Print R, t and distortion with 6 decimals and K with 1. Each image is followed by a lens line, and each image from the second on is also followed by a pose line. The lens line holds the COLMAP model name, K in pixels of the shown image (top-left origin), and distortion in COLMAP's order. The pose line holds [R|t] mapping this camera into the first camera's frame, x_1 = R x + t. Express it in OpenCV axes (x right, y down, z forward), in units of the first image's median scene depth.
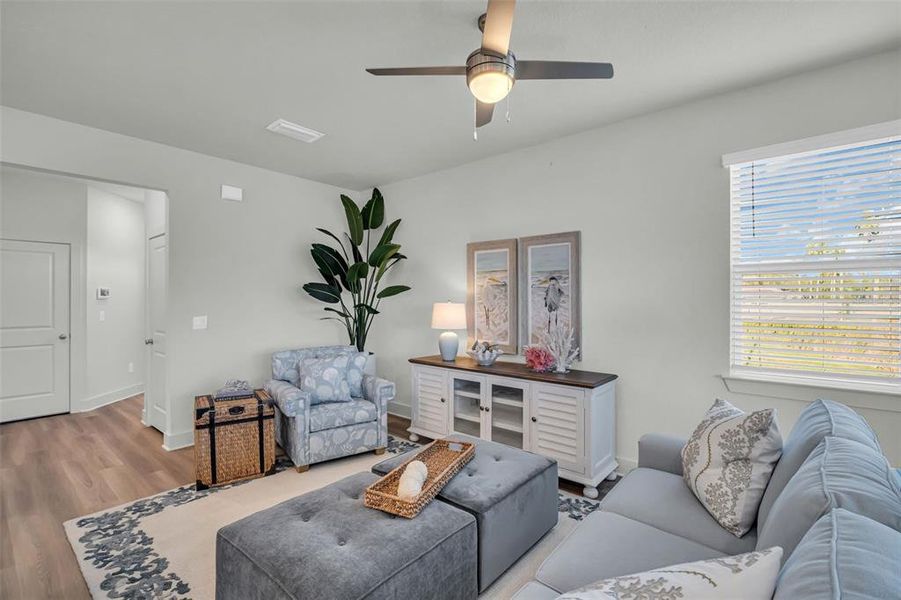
lens RADIAL K [[410.8, 0, 455.8], [0, 410.8, 299.6], [0, 0, 1]] dist [-0.007213, -0.002365]
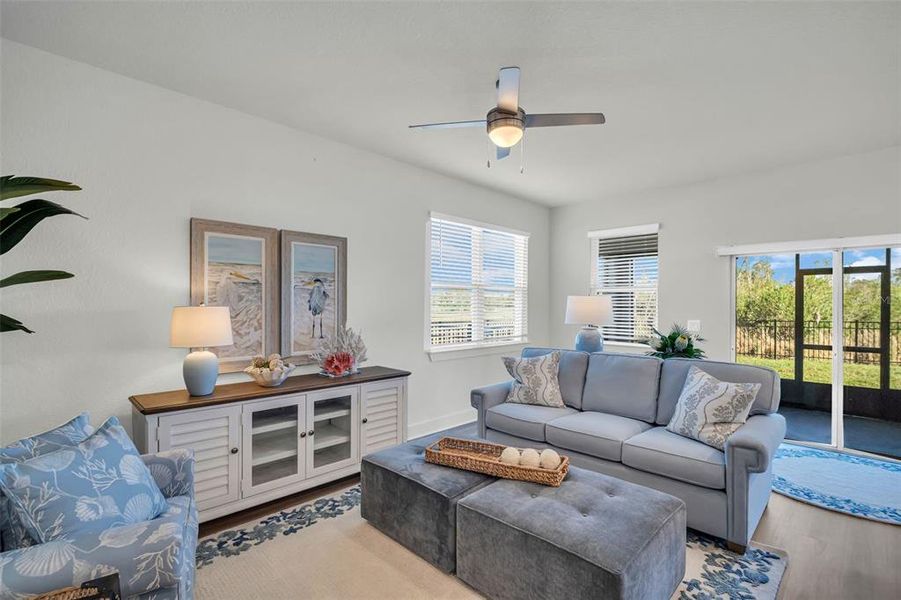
lens RADIAL K [[415.5, 0, 453.2], [0, 415.5, 313.9], [0, 0, 1]] dist [-0.008022, -0.000296]
pose [[0.082629, -0.018670, 0.996405, -0.693329], [-0.002975, 0.999815, 0.018981, 0.006854], [-0.996576, -0.004533, 0.082559, 0.603401]]
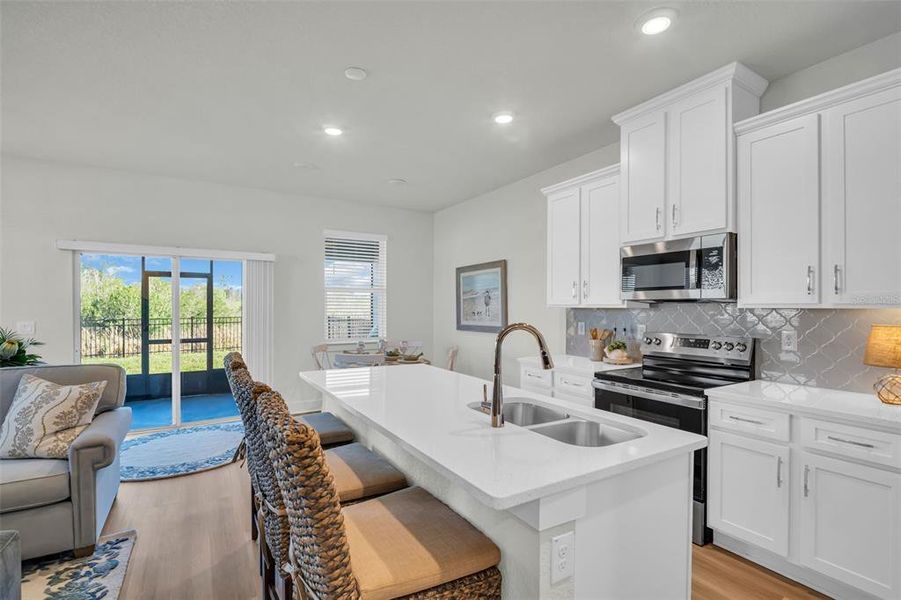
lens RADIAL K [[415.5, 0, 450.5], [0, 415.5, 305.0], [0, 0, 1]] dist [-0.008022, -0.000296]
pose [[-0.948040, -0.000788, 0.318150, -0.732113], [-0.001860, 0.999994, -0.003066, 0.005741], [-0.318145, -0.003498, -0.948036, 0.623765]]
